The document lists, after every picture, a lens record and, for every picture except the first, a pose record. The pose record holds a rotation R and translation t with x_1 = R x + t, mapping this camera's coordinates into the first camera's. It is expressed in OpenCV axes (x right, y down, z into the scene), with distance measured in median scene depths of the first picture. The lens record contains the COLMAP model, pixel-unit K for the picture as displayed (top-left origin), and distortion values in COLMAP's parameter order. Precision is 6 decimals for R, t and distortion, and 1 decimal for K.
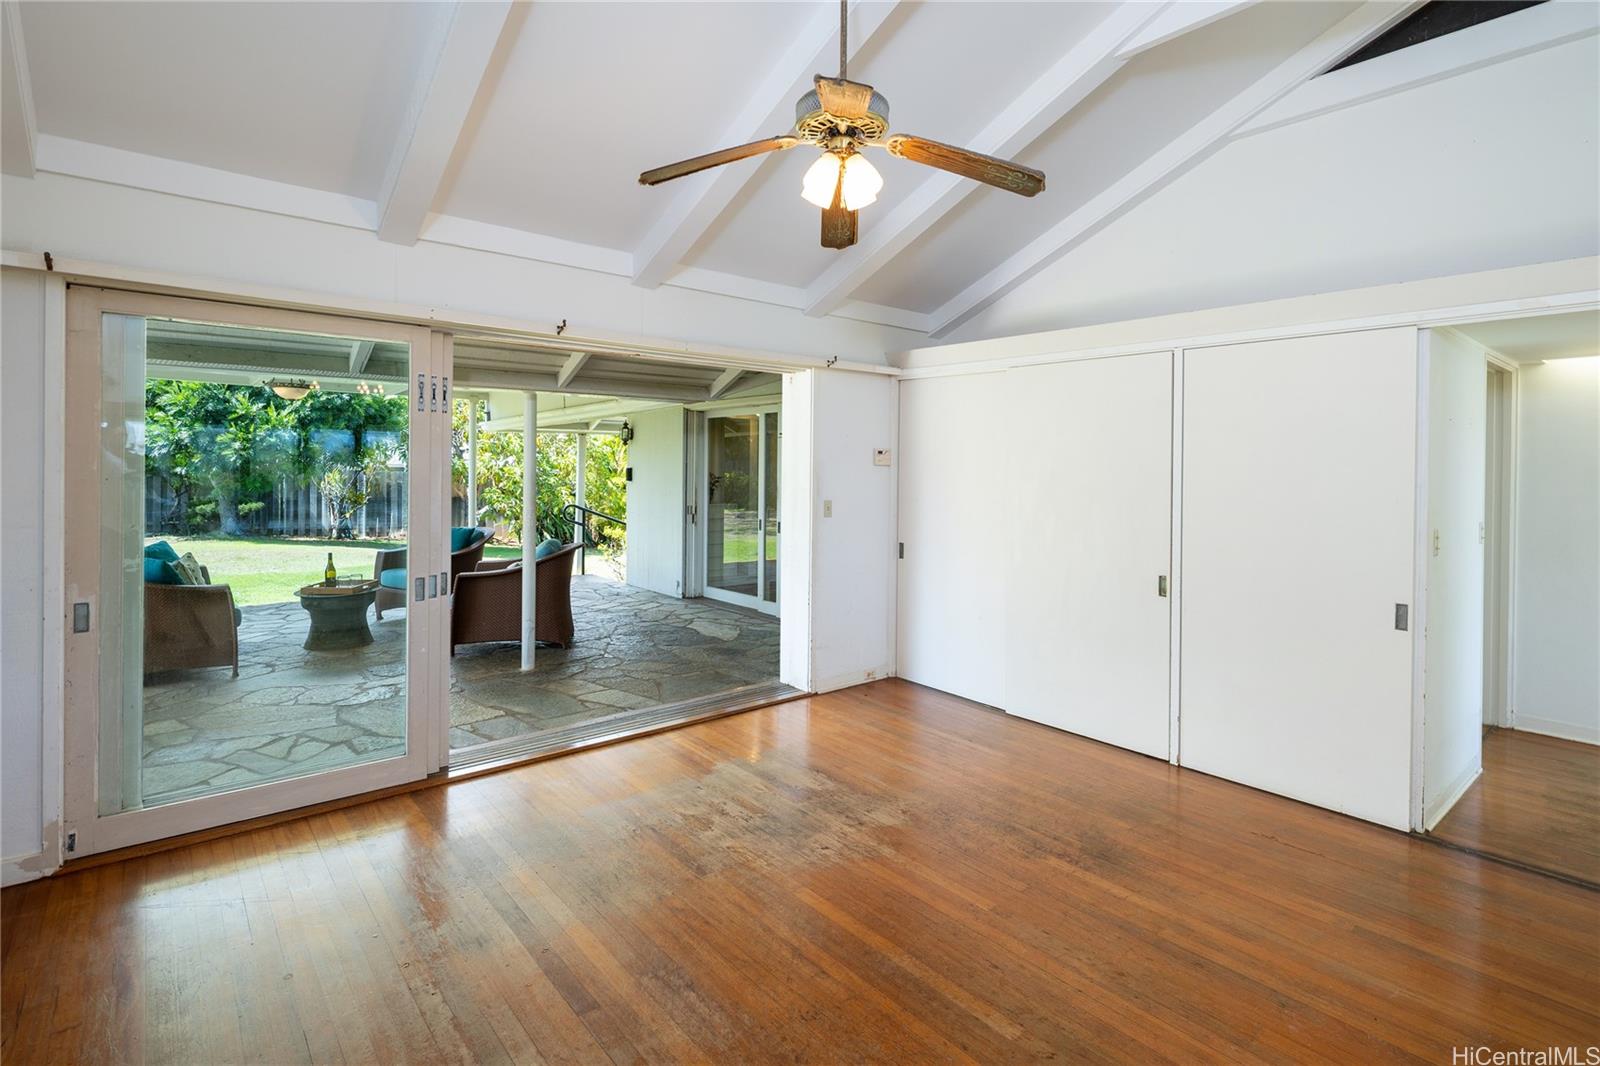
lens RADIAL K [[778.6, 0, 800.5], [0, 778.6, 534.9], [0, 0, 1]] dist [0.003806, 0.000493]
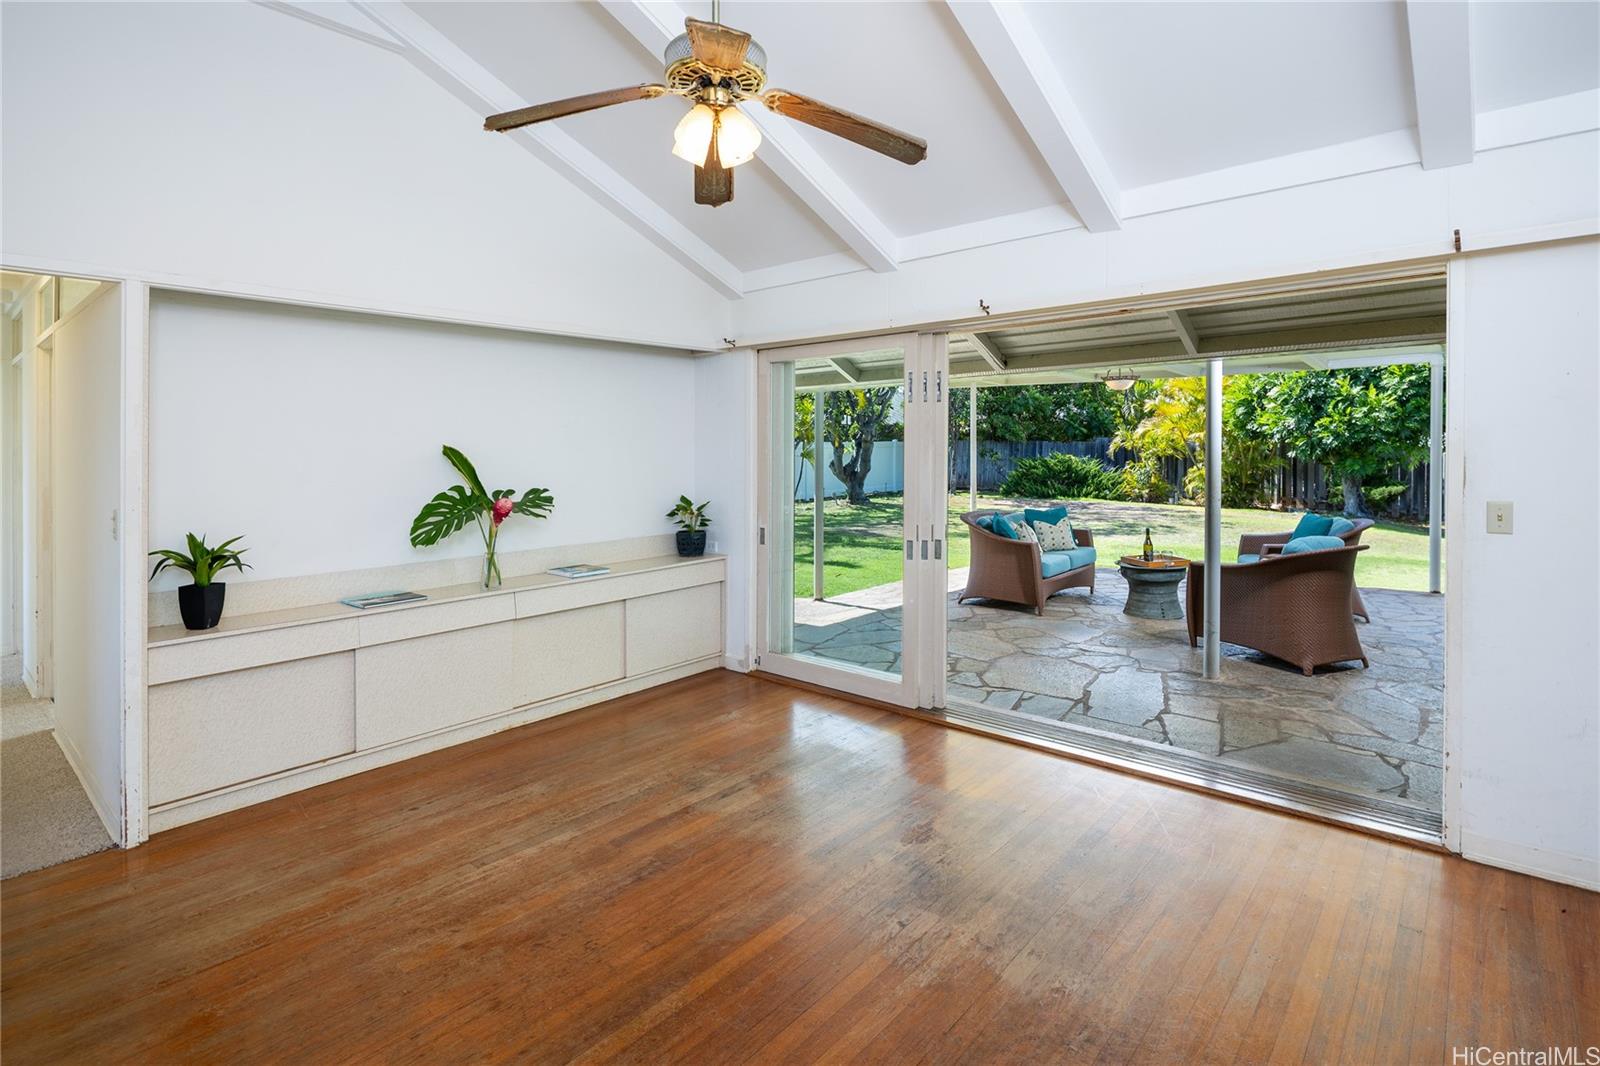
lens RADIAL K [[778.6, 0, 805.0], [0, 778.6, 454.8], [0, 0, 1]] dist [0.003806, 0.000493]
pose [[0.164204, -0.006673, -0.986404, 0.420726], [-0.074965, 0.997001, -0.019223, -0.023480], [0.983574, 0.077102, 0.163212, 0.395203]]
